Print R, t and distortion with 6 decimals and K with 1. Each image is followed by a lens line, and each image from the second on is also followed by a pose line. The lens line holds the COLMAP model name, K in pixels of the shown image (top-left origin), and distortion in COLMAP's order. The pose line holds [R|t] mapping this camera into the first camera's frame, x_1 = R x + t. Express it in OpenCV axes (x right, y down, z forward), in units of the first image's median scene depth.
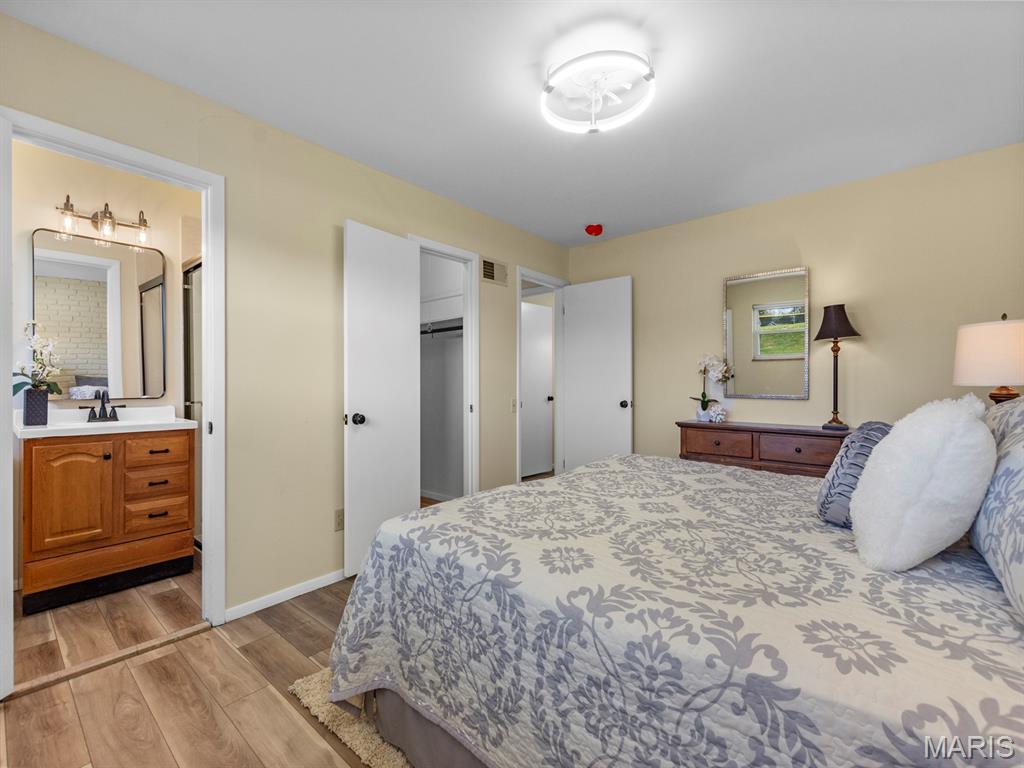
lens RADIAL K [[444.4, 0, 515.5], [0, 444.4, 384.2], [0, 0, 1]] dist [0.002560, -0.001560]
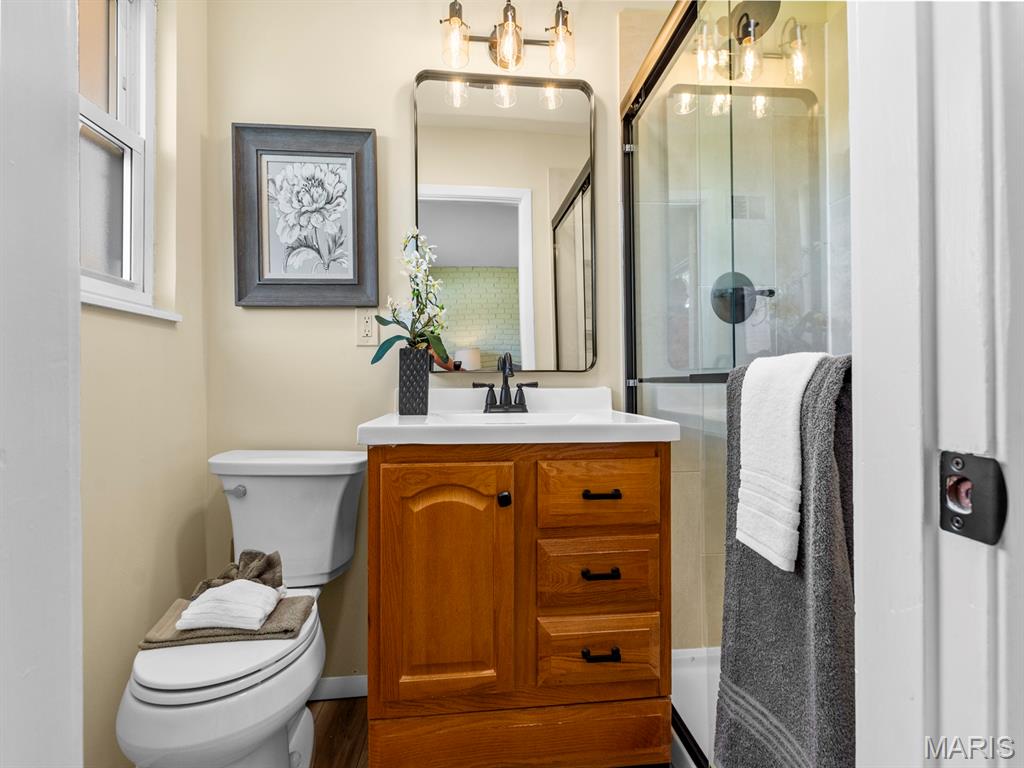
lens RADIAL K [[444.4, 0, 513.4], [0, 444.4, 383.6], [0, 0, 1]] dist [0.002560, -0.001560]
pose [[0.712492, -0.002682, -0.701676, -0.582542], [0.007035, 0.999970, 0.003322, 0.050640], [0.701645, -0.007303, 0.712489, 0.667921]]
